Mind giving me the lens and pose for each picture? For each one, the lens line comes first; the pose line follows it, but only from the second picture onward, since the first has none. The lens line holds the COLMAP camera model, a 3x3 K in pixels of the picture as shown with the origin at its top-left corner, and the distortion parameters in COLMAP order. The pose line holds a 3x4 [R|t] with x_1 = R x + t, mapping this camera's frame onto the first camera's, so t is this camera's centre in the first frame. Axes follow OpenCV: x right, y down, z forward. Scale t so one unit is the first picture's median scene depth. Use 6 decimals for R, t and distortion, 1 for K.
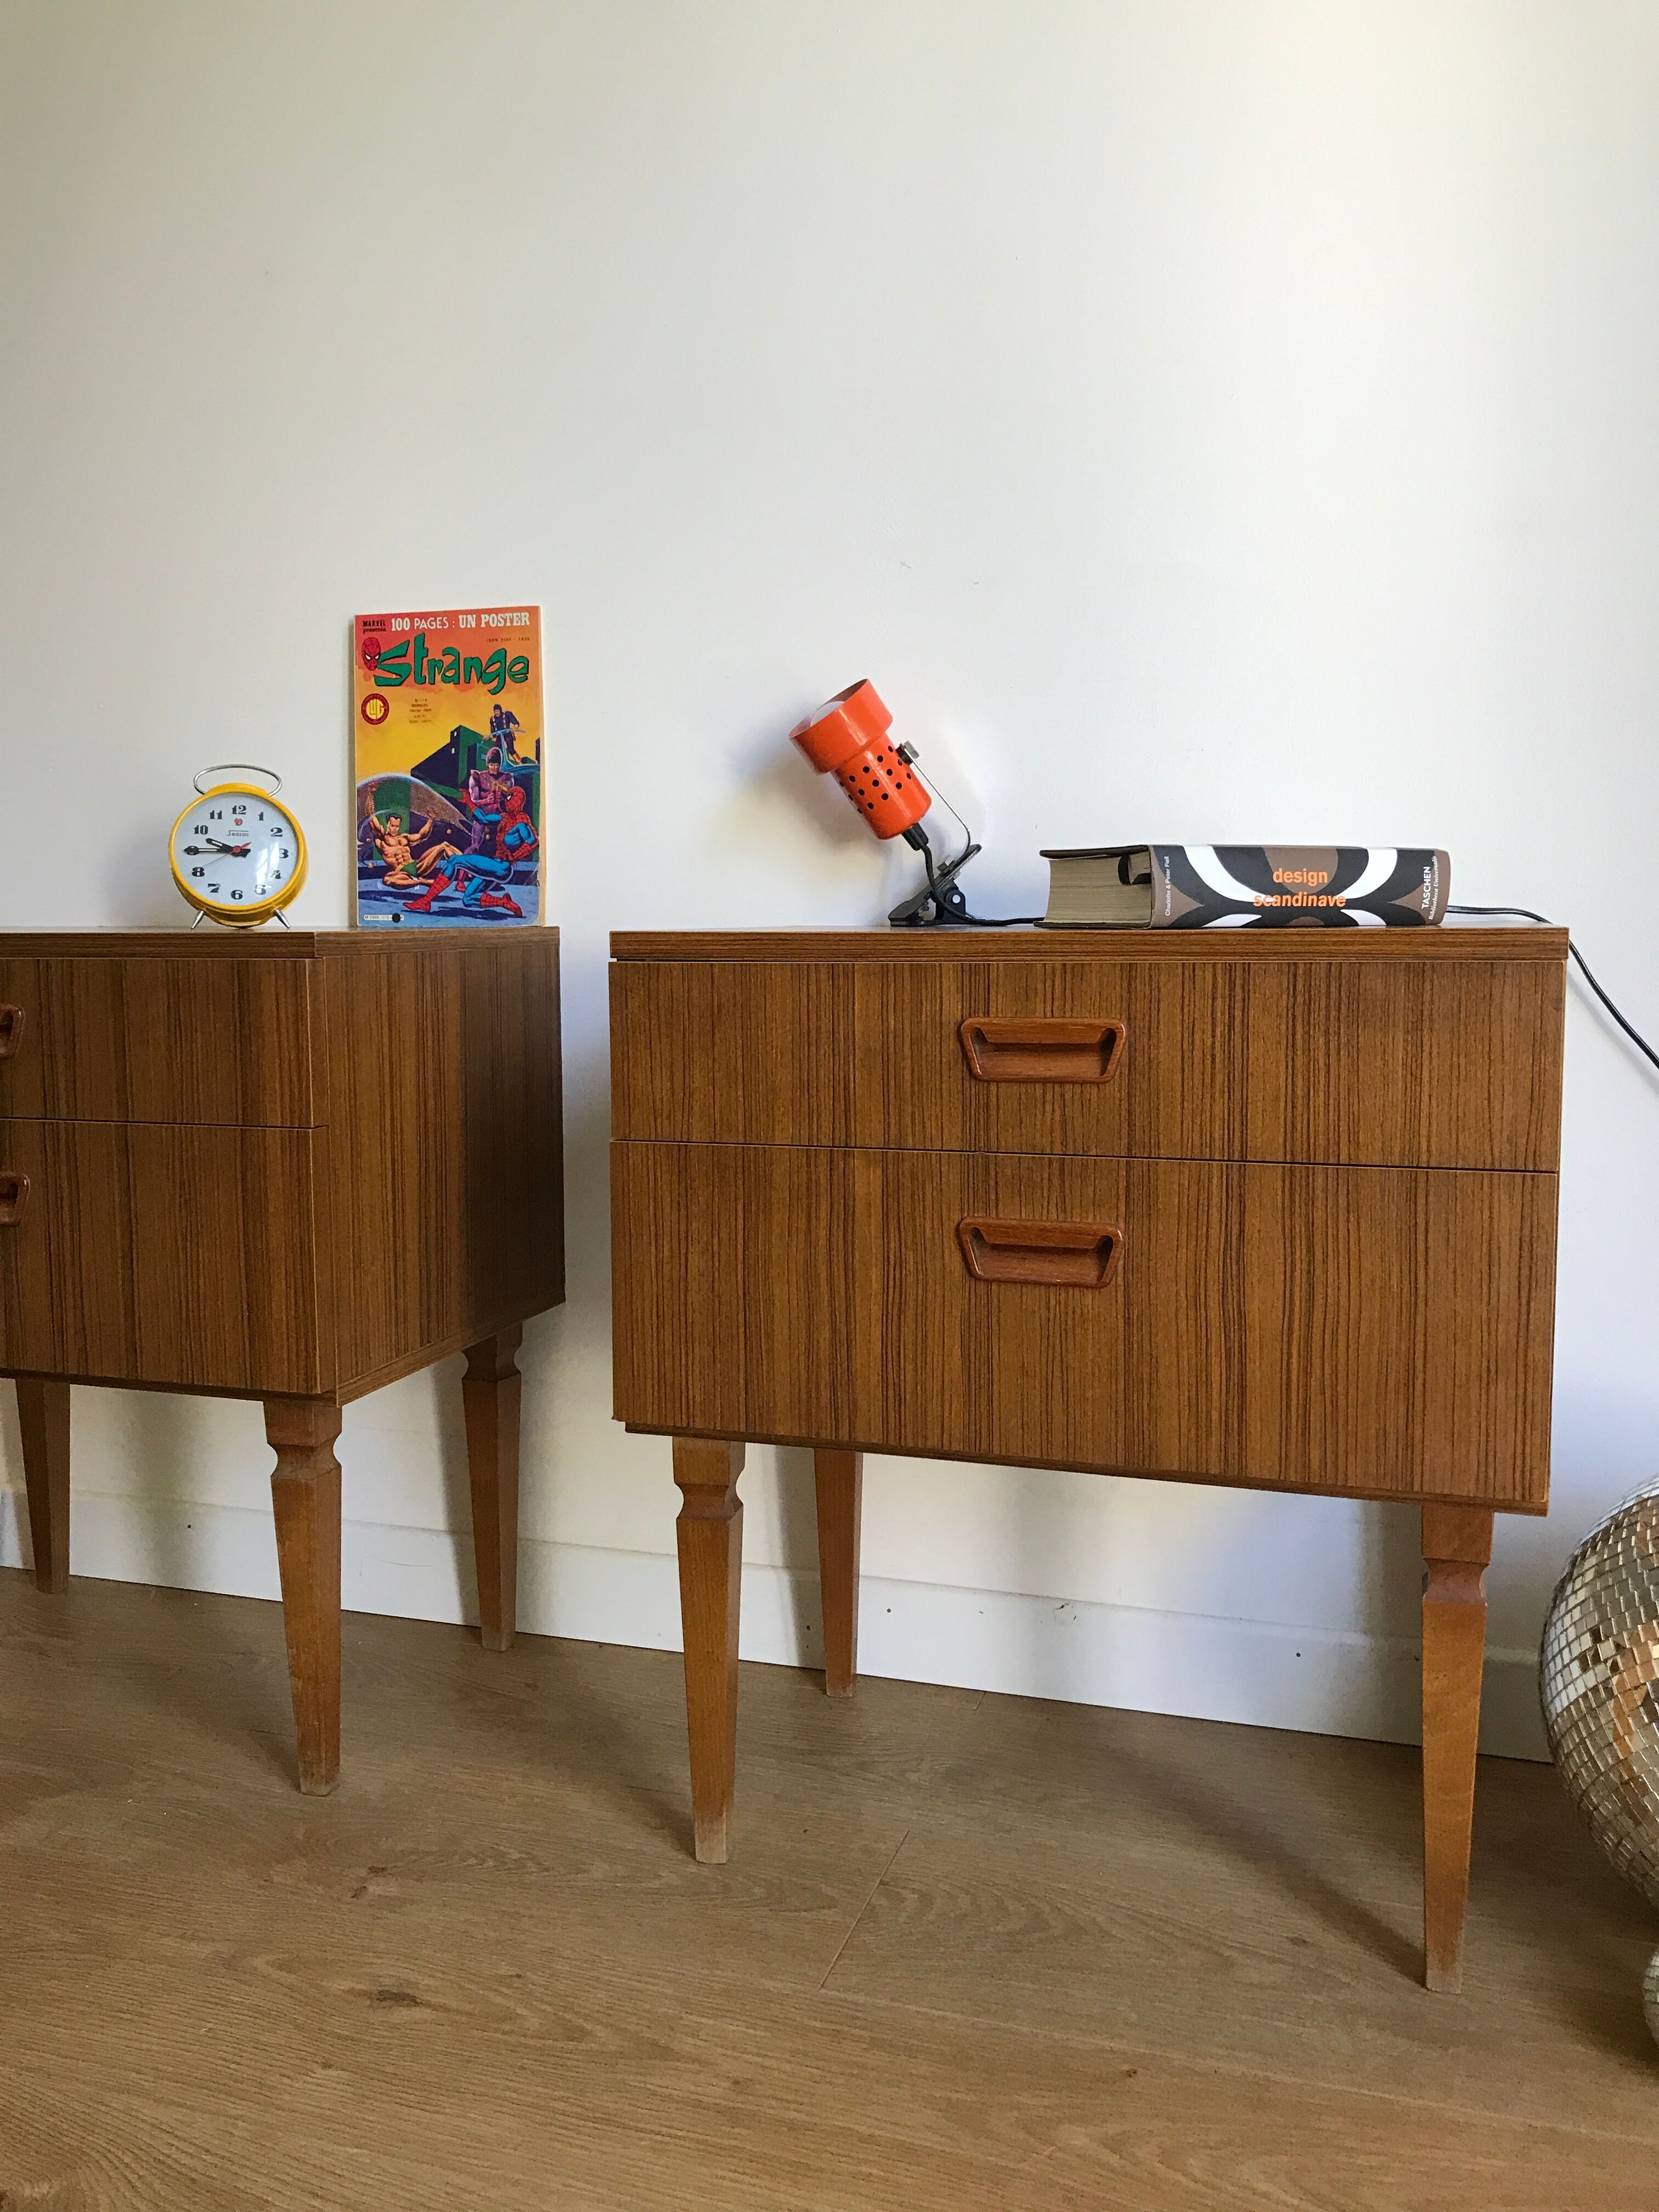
lens RADIAL K [[1791.1, 0, 838.9], [0, 1791.1, 1110.7], [0, 0, 1]] dist [0.073927, -0.103161]
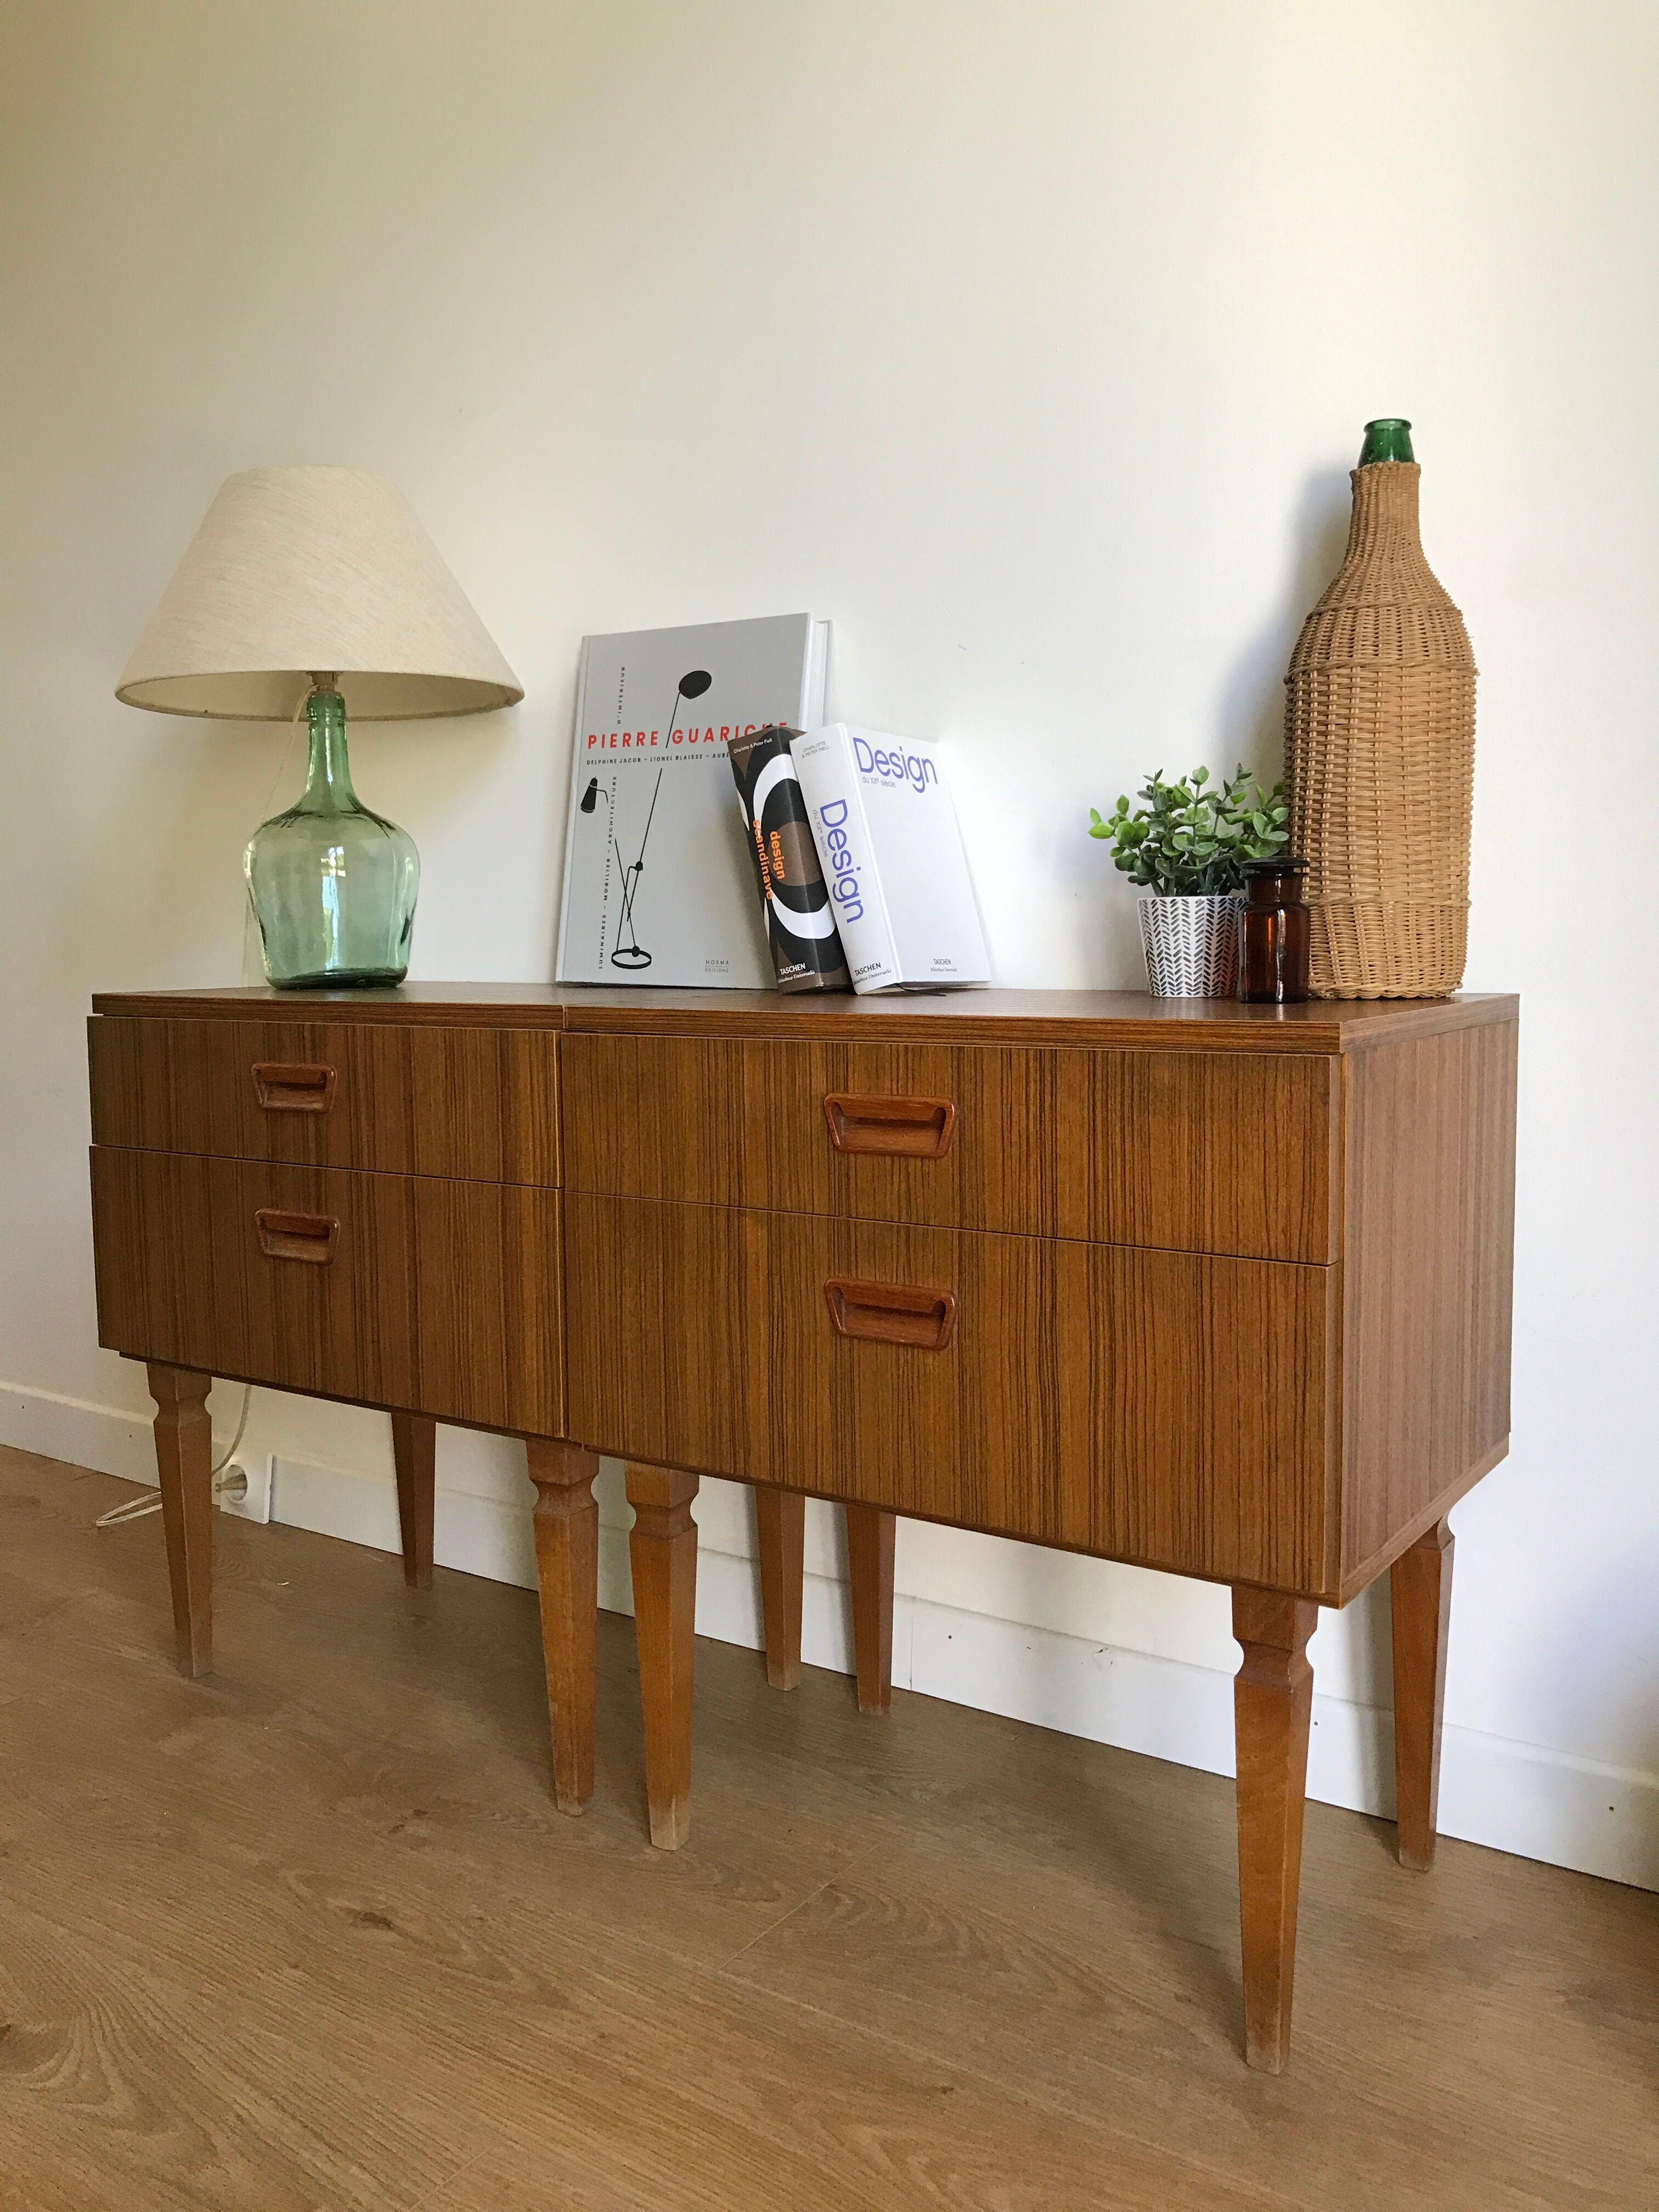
lens RADIAL K [[1791.1, 0, 839.8], [0, 1791.1, 1118.2], [0, 0, 1]] dist [0.073927, -0.103161]
pose [[0.958267, 0.024265, -0.284844, 0.379011], [-0.023514, 0.999705, 0.006056, -0.042679], [0.284907, 0.000895, 0.958555, -0.033992]]
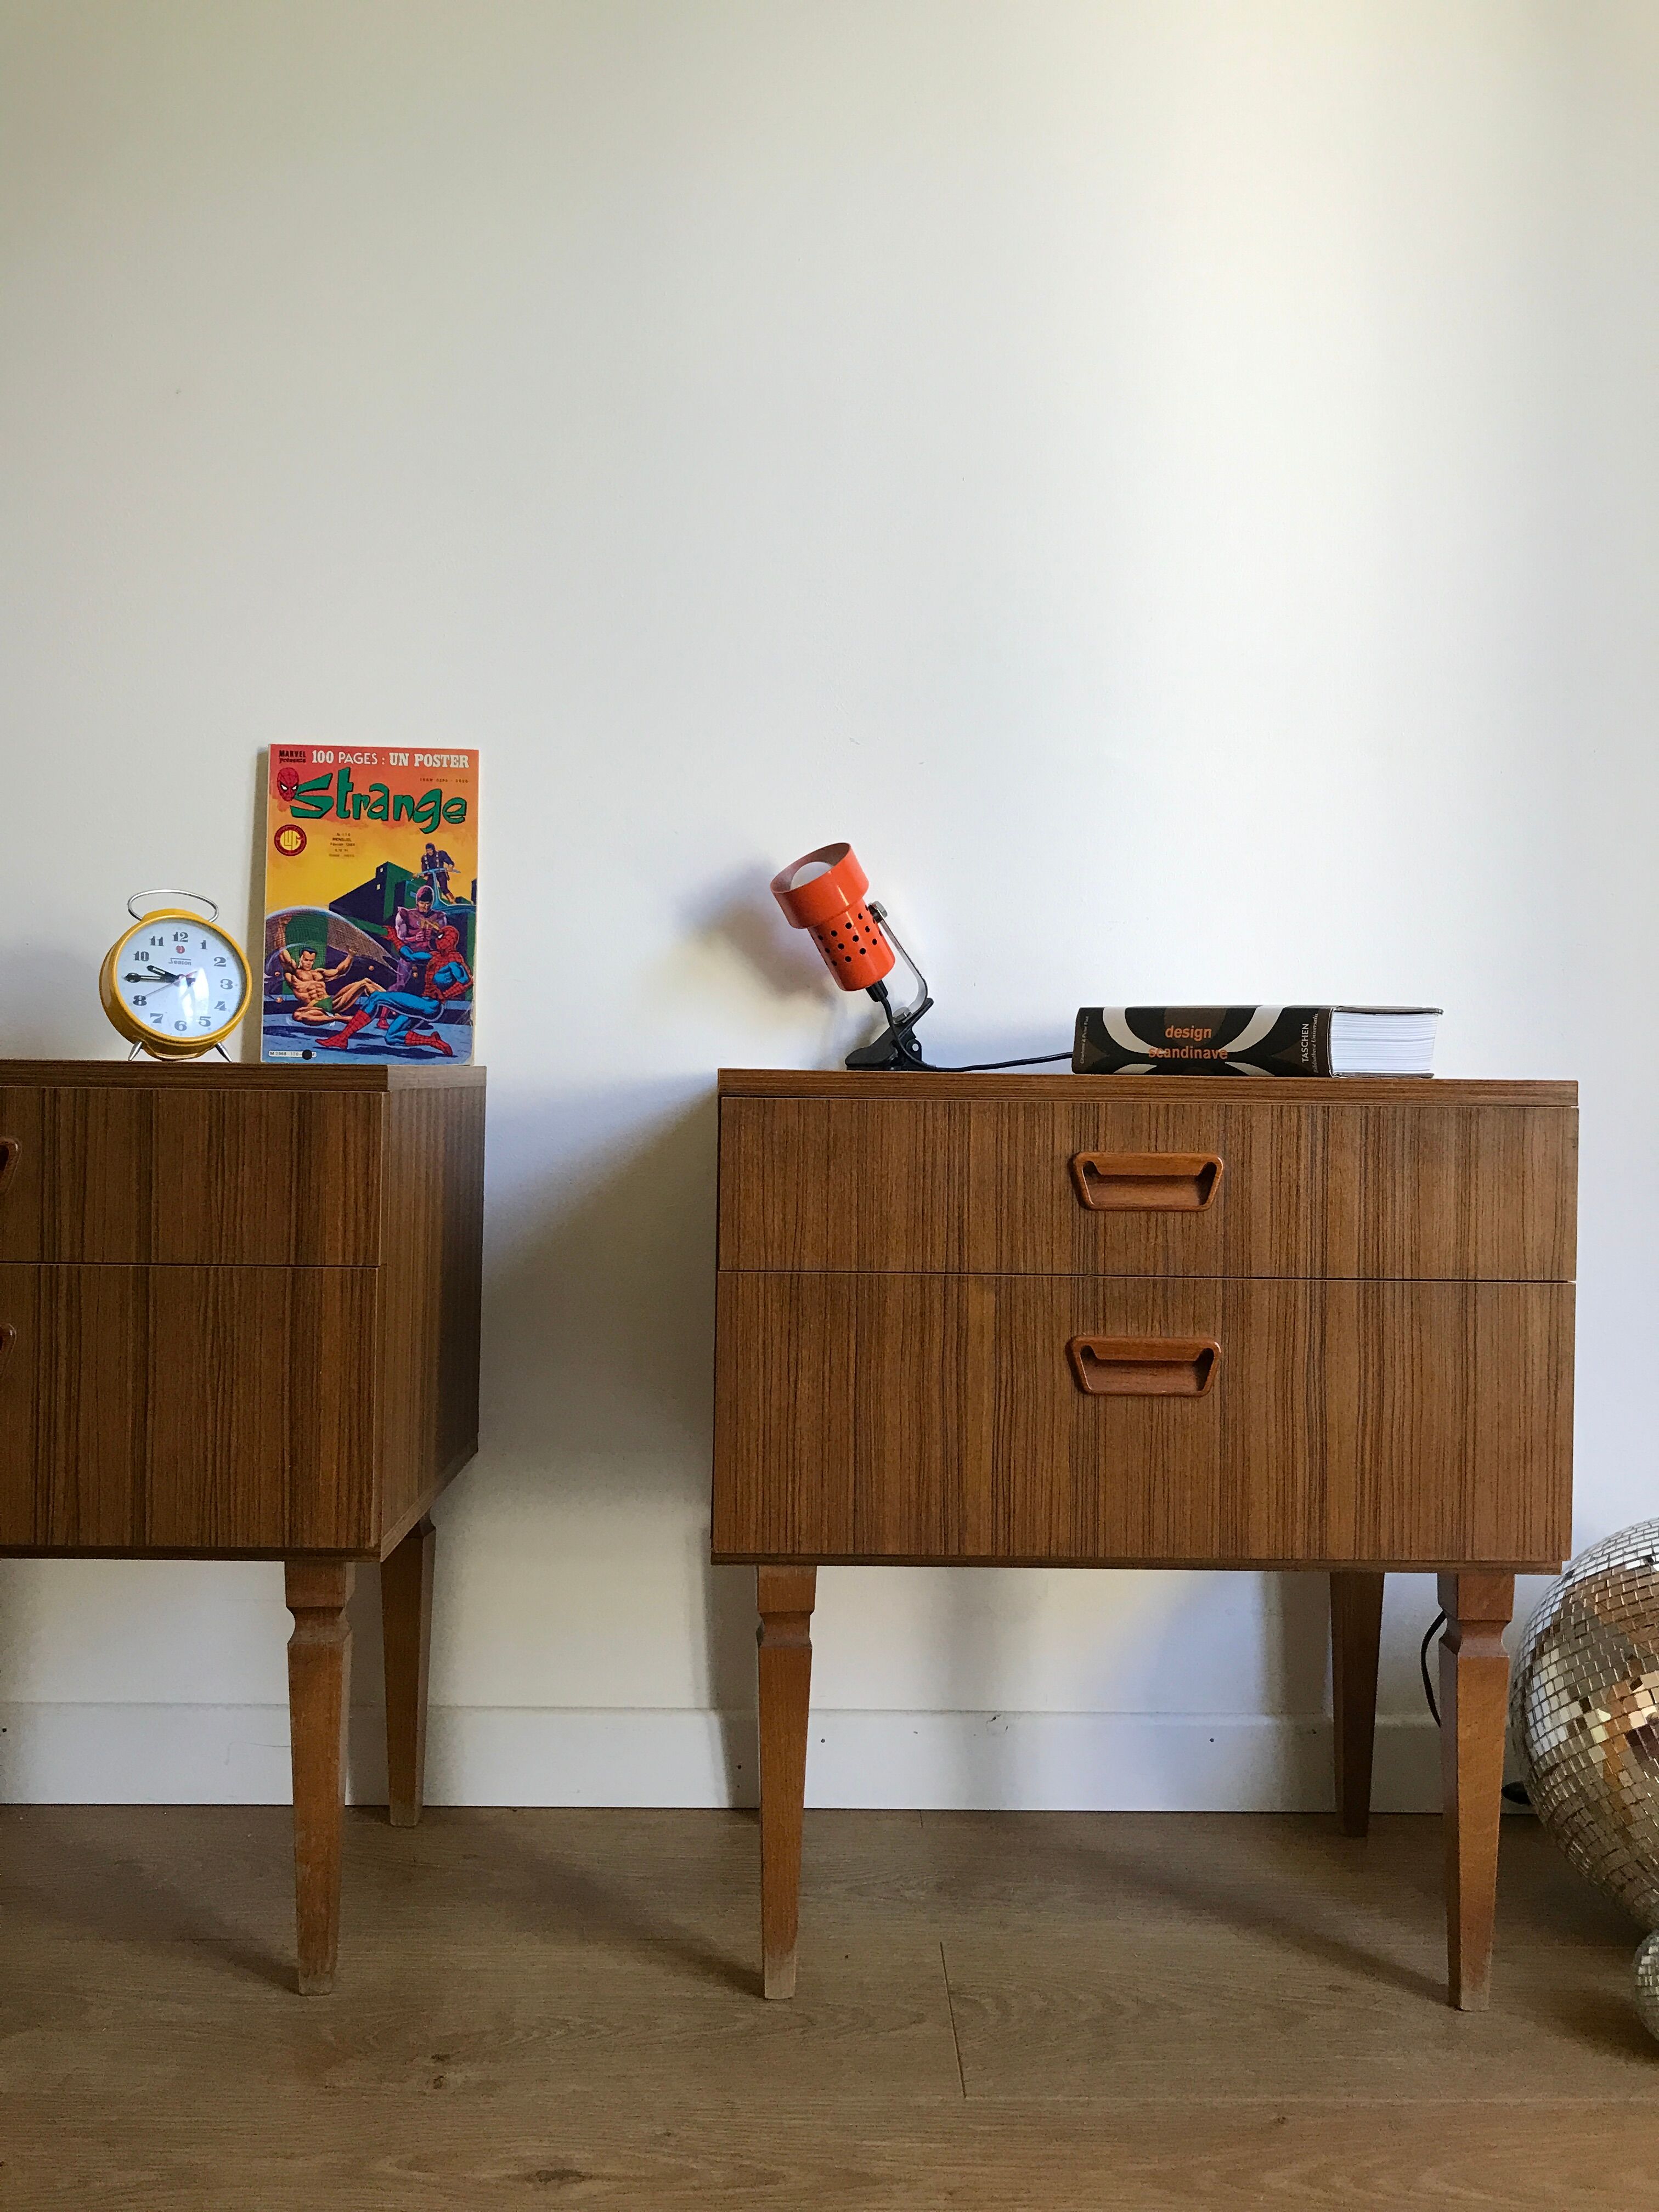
lens RADIAL K [[1791.1, 0, 880.1], [0, 1791.1, 1106.3], [0, 0, 1]] dist [0.073927, -0.103161]
pose [[0.949637, 0.012489, 0.313102, -0.382867], [0.015445, 0.996125, -0.086580, 0.013008], [-0.312970, 0.087055, 0.945765, -0.006466]]
